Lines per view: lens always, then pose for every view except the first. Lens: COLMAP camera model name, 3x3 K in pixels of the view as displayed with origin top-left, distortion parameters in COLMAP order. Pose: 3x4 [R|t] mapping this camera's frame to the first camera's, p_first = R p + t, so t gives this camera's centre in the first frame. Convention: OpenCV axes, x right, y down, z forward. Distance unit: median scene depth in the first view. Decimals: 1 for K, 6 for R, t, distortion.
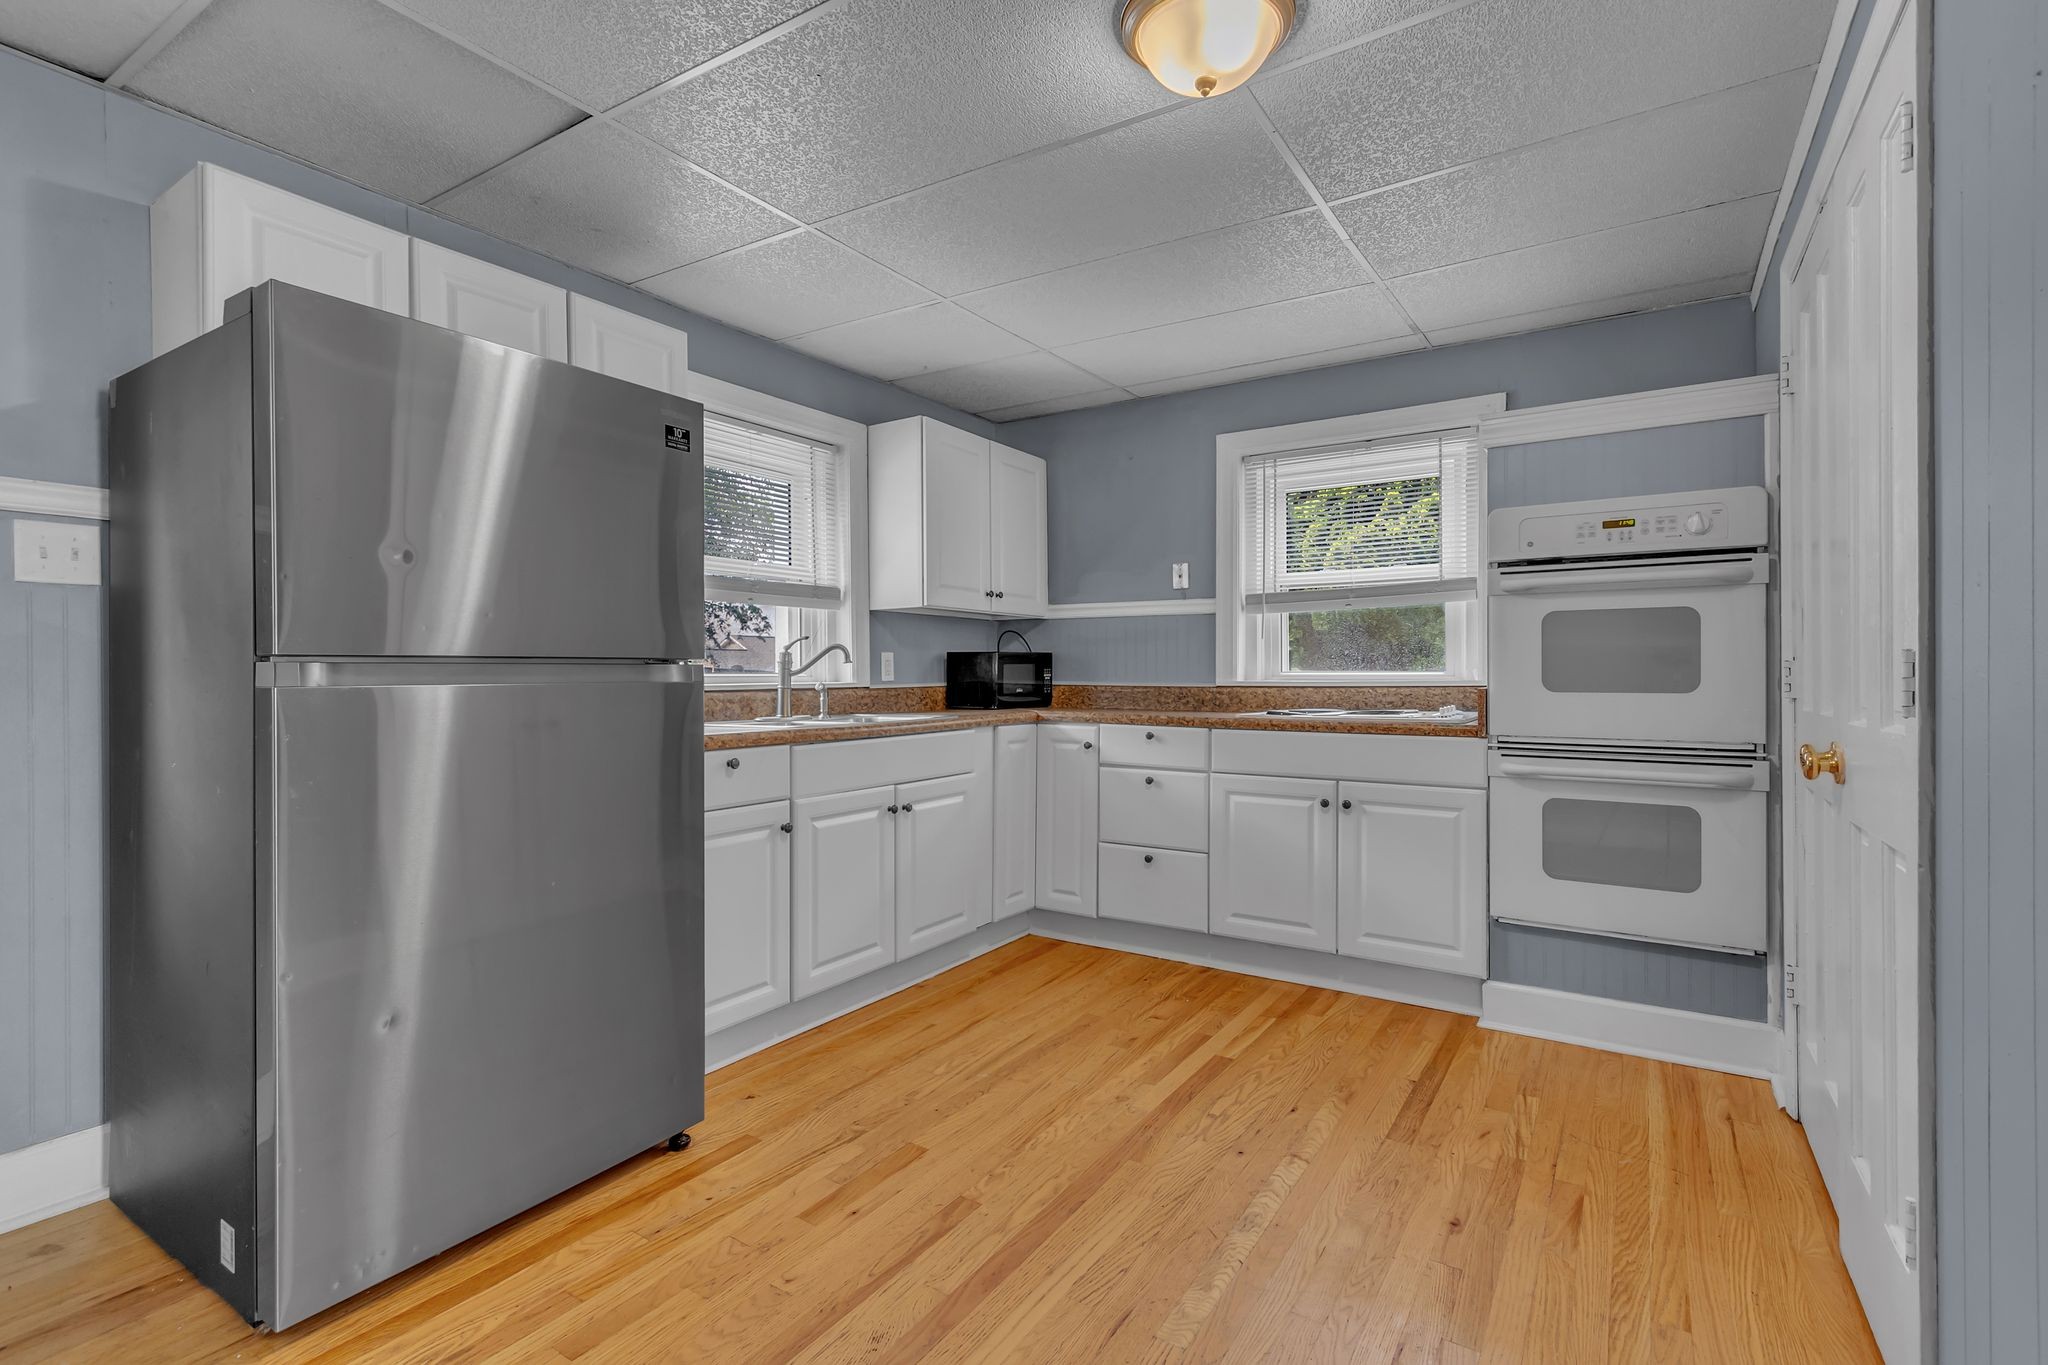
lens RADIAL K [[944.8, 0, 1017.0], [0, 944.8, 678.7], [0, 0, 1]] dist [0.006593, -0.000325]
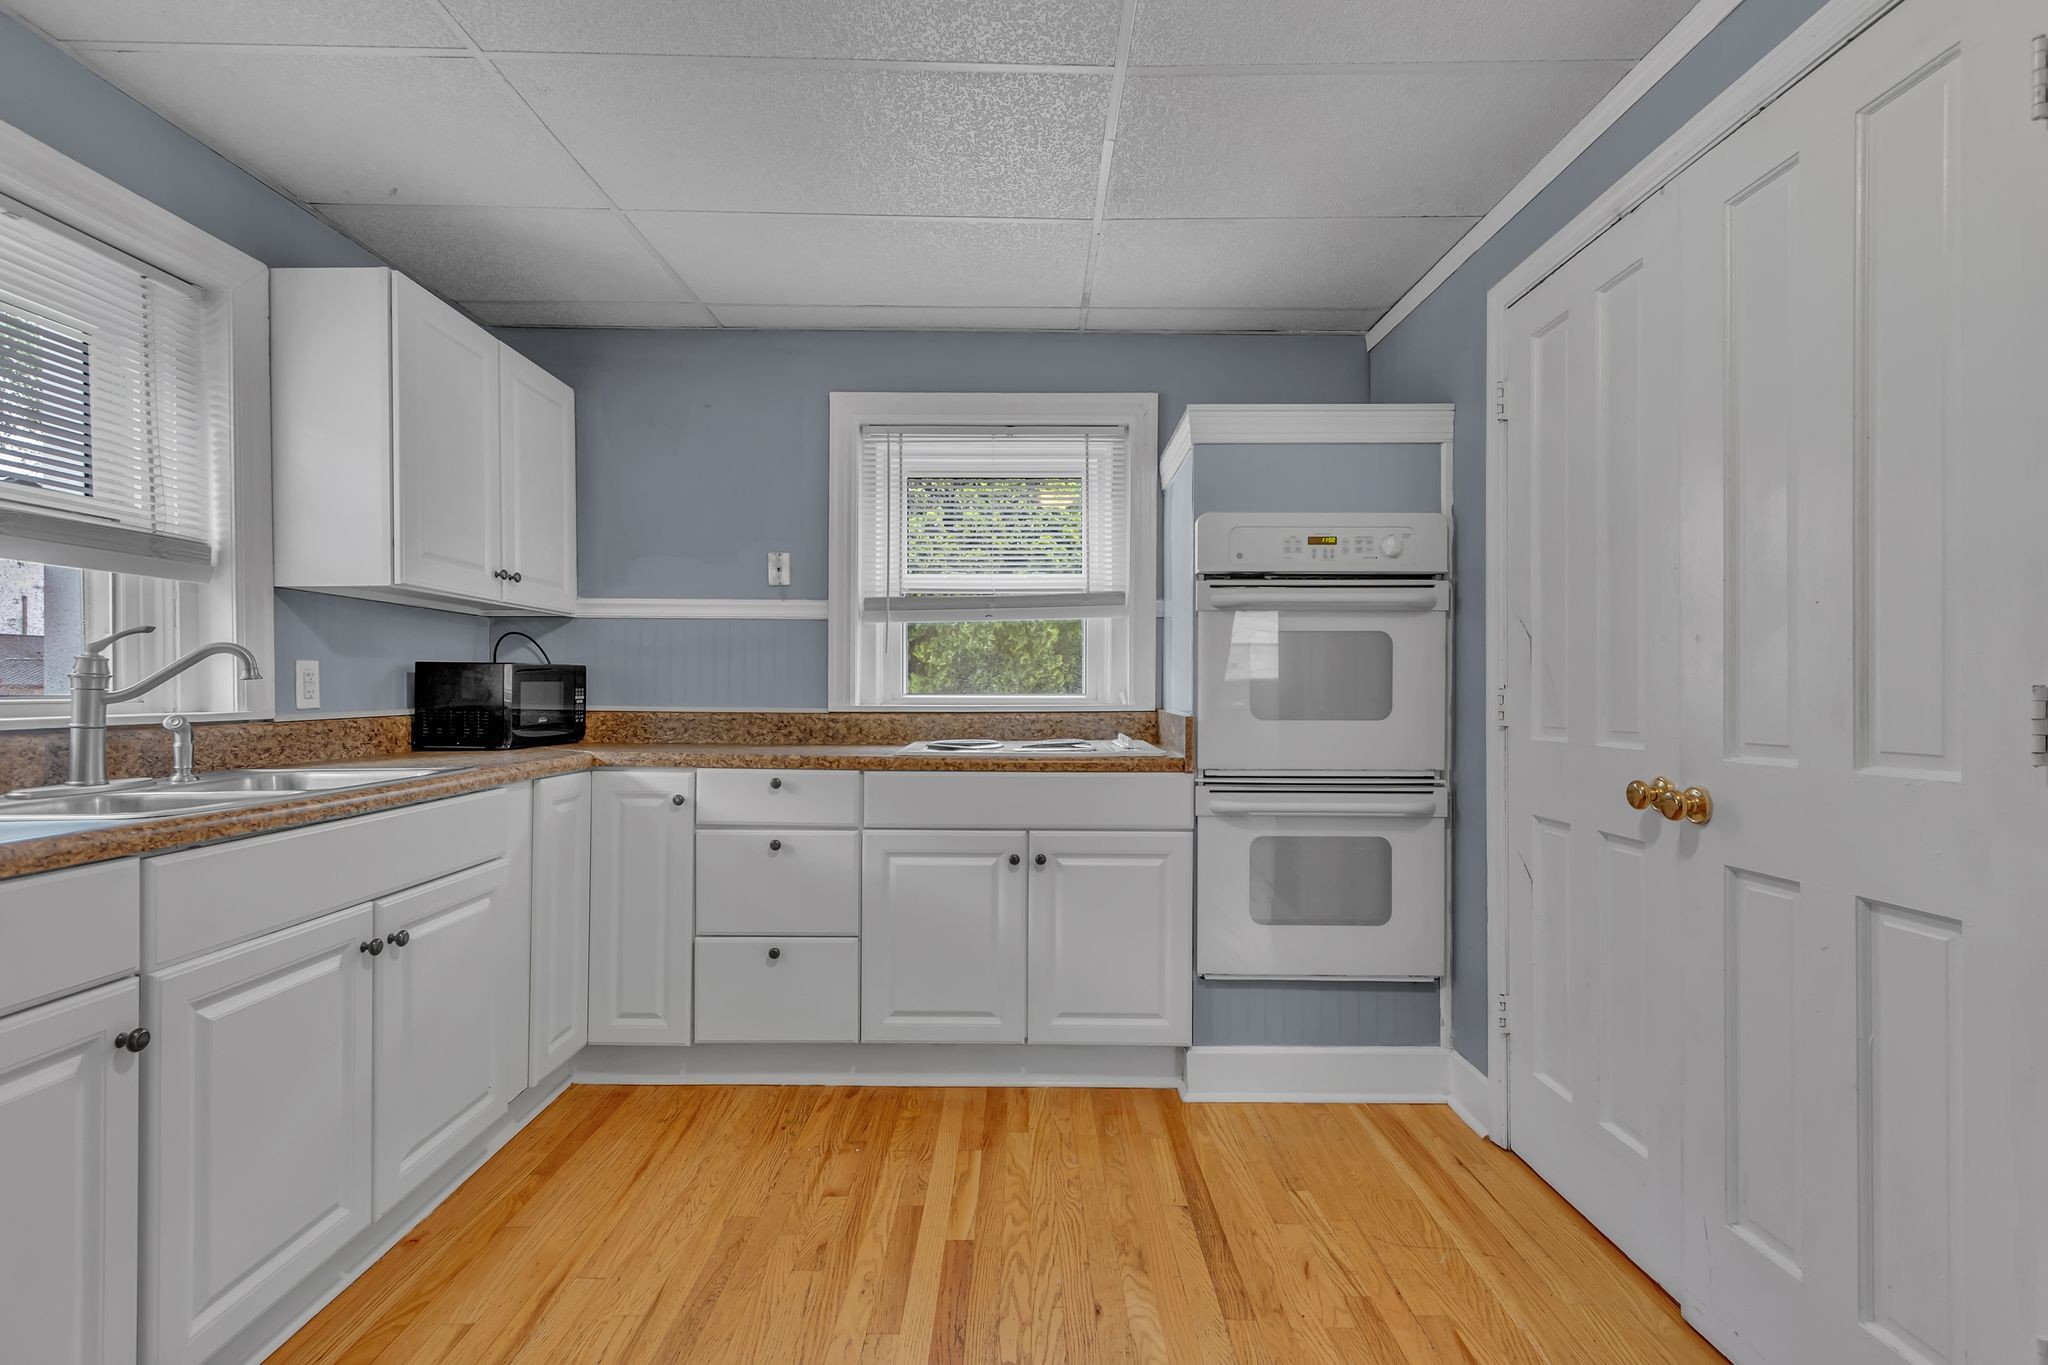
lens RADIAL K [[959.3, 0, 1020.1], [0, 959.3, 693.8], [0, 0, 1]] dist [0.006432, -0.000245]
pose [[0.837216, 0.001693, 0.546869, -0.112227], [-0.001399, 0.999999, -0.000953, -0.008278], [-0.546870, 0.000033, 0.837218, 0.300416]]
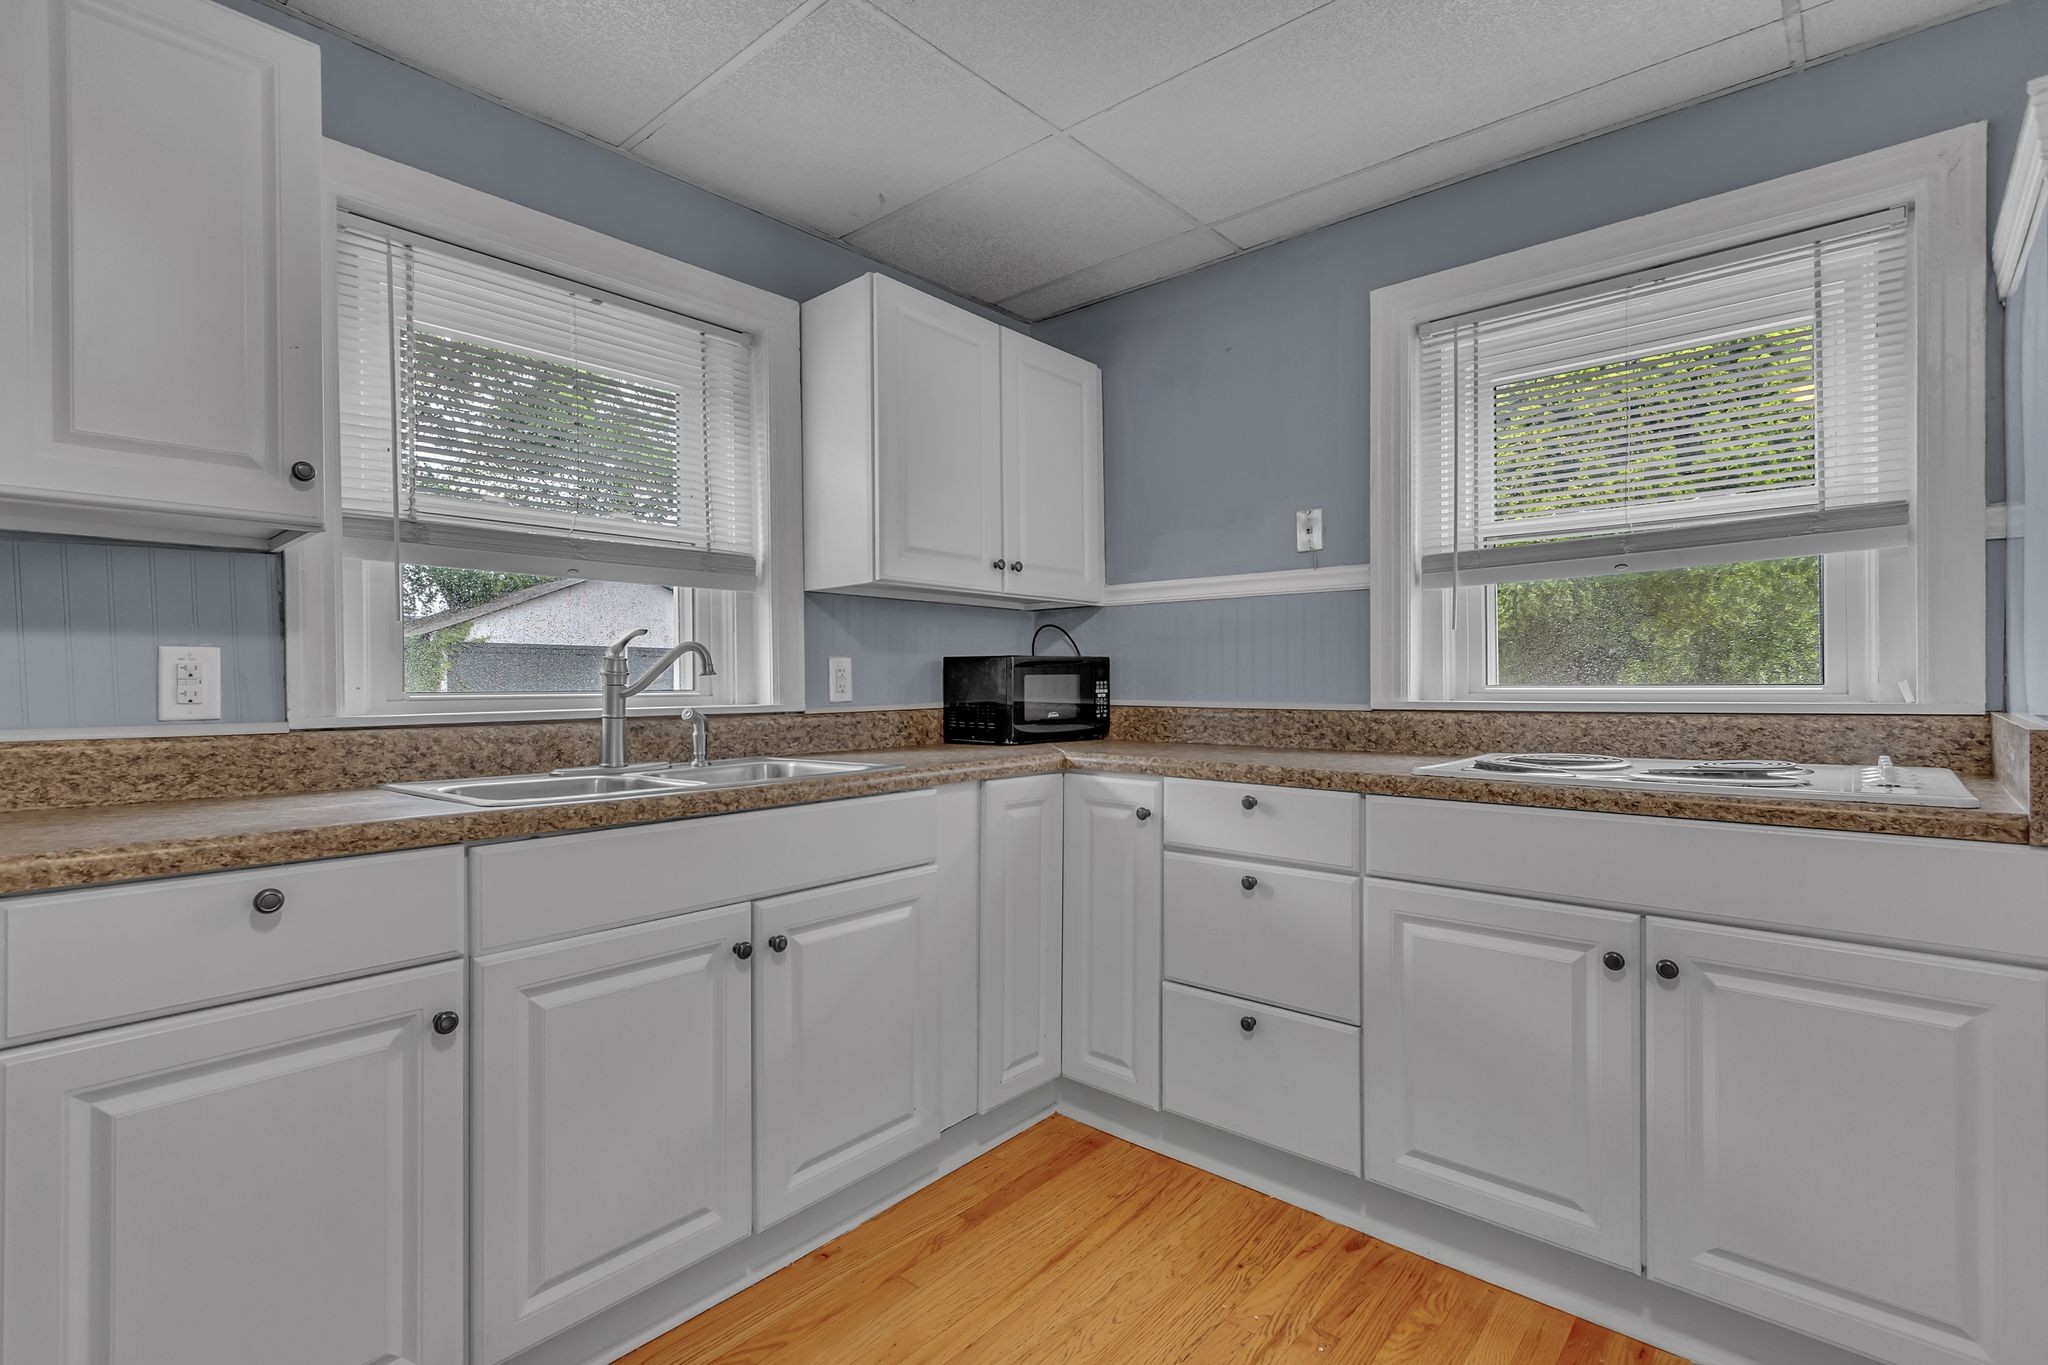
lens RADIAL K [[940.6, 0, 1013.8], [0, 940.6, 681.7], [0, 0, 1]] dist [0.013414, -0.007306]
pose [[0.989375, -0.003746, -0.145339, 0.089312], [0.002858, 0.999976, -0.006318, -0.008188], [0.145359, 0.005835, 0.989362, 0.457507]]
